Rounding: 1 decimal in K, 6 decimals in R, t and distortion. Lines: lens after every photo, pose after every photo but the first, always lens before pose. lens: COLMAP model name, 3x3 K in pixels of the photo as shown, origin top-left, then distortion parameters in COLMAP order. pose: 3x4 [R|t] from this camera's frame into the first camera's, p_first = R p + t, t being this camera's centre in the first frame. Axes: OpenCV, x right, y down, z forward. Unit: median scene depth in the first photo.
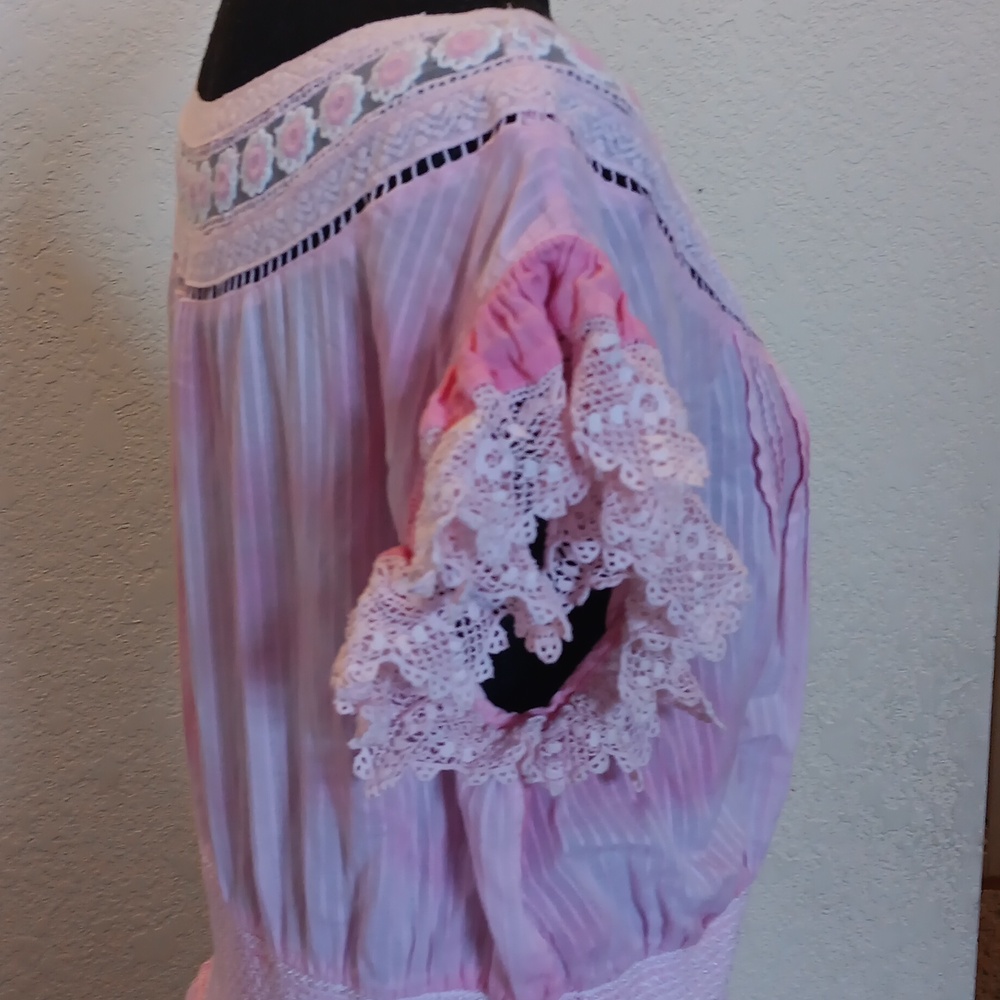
lens RADIAL K [[1715.6, 0, 494.9], [0, 1715.6, 503.1], [0, 0, 1]] dist [0.174367, -0.353596]
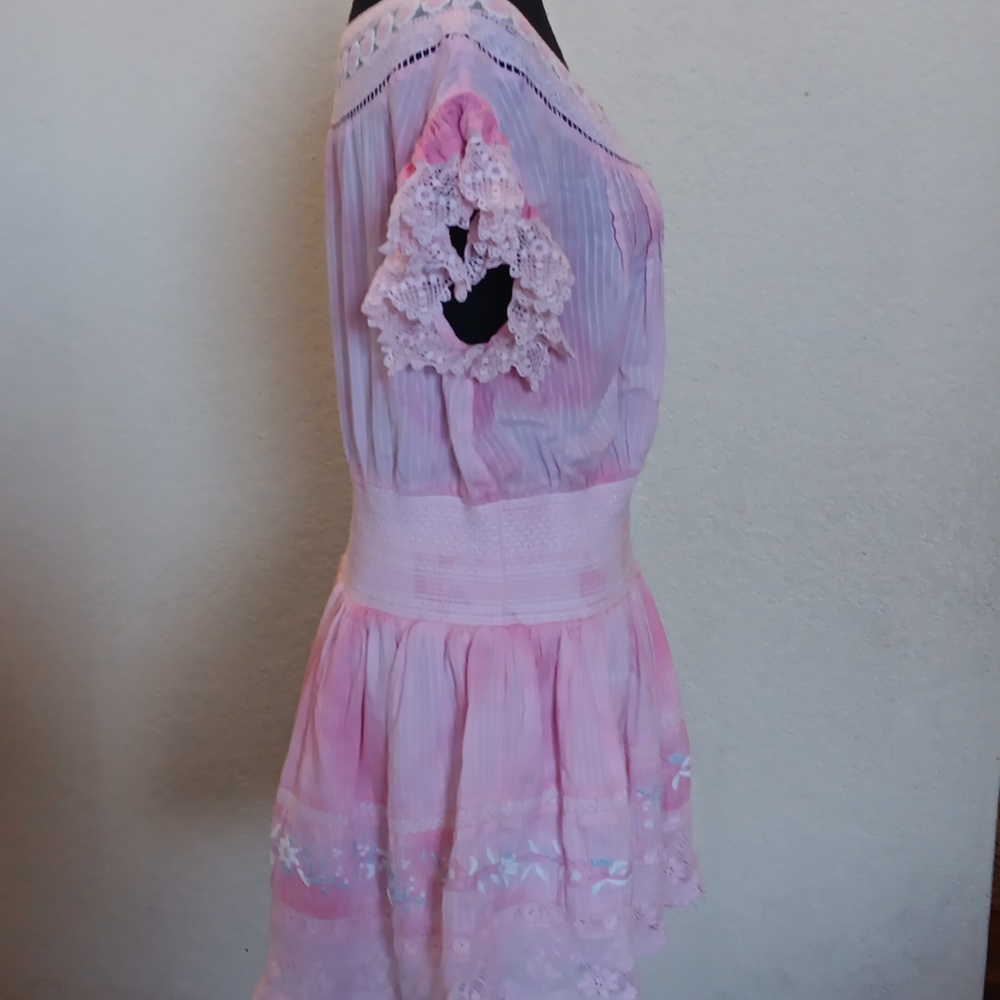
lens RADIAL K [[1715.6, 0, 494.9], [0, 1715.6, 503.1], [0, 0, 1]] dist [0.174367, -0.353596]
pose [[0.972763, 0.065731, -0.222287, 0.533451], [-0.056719, 0.997298, 0.046690, 0.228897], [0.224756, -0.032810, 0.973863, -1.002188]]
